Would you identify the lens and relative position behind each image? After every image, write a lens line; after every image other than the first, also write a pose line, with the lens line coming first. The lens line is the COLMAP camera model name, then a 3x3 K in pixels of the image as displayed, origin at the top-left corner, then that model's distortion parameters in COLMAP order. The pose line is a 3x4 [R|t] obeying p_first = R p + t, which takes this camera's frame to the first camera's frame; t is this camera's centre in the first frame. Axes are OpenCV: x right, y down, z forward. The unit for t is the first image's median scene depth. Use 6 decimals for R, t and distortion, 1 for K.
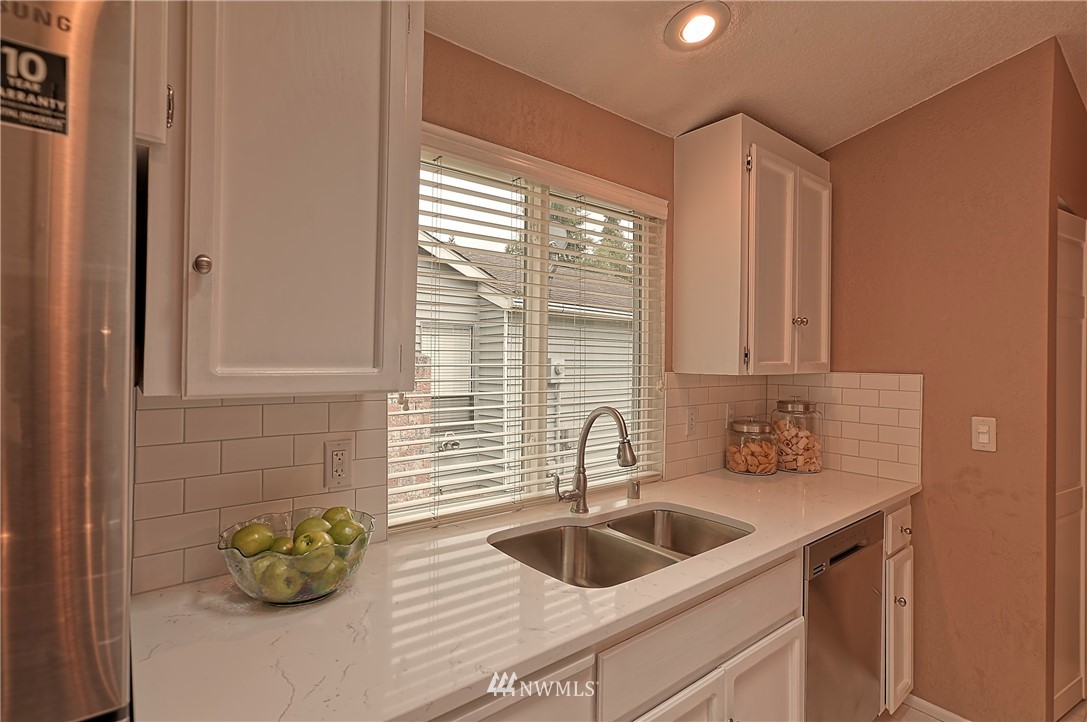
lens RADIAL K [[527.1, 0, 544.2], [0, 527.1, 364.4], [0, 0, 1]] dist [-0.004329, 0.021064]
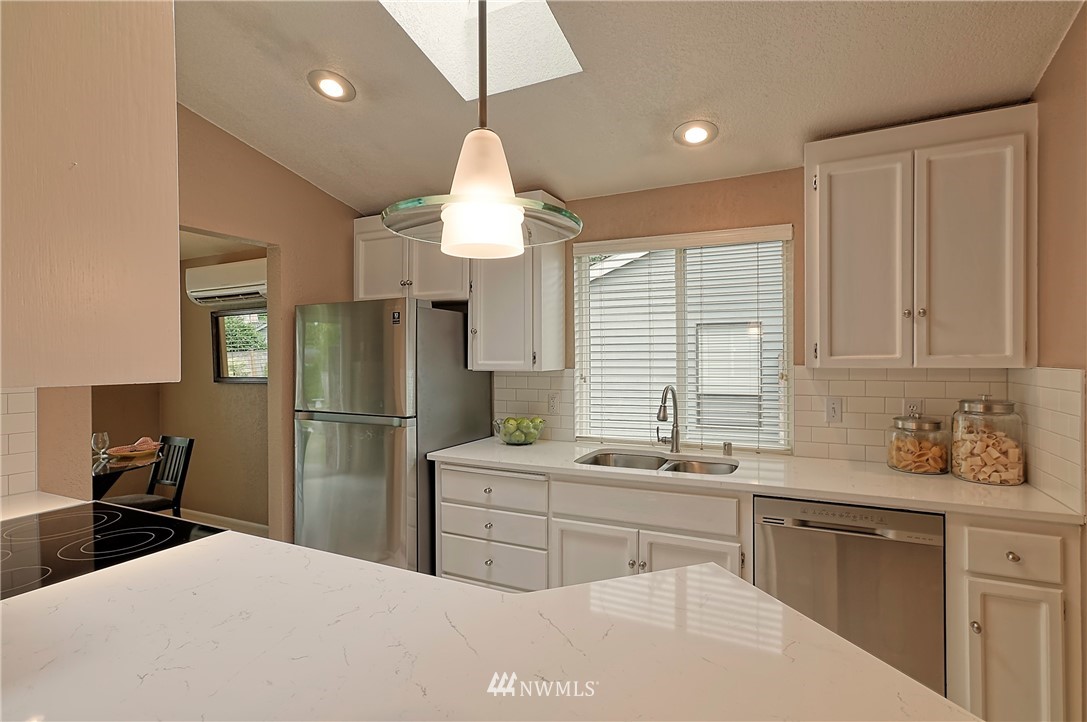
lens RADIAL K [[527.1, 0, 543.9], [0, 527.1, 358.2], [0, 0, 1]] dist [-0.004329, 0.021064]
pose [[0.424176, -0.004285, -0.905570, 1.042767], [0.005777, 0.999981, -0.002027, -0.002189], [0.905561, -0.004371, 0.424193, -0.023532]]
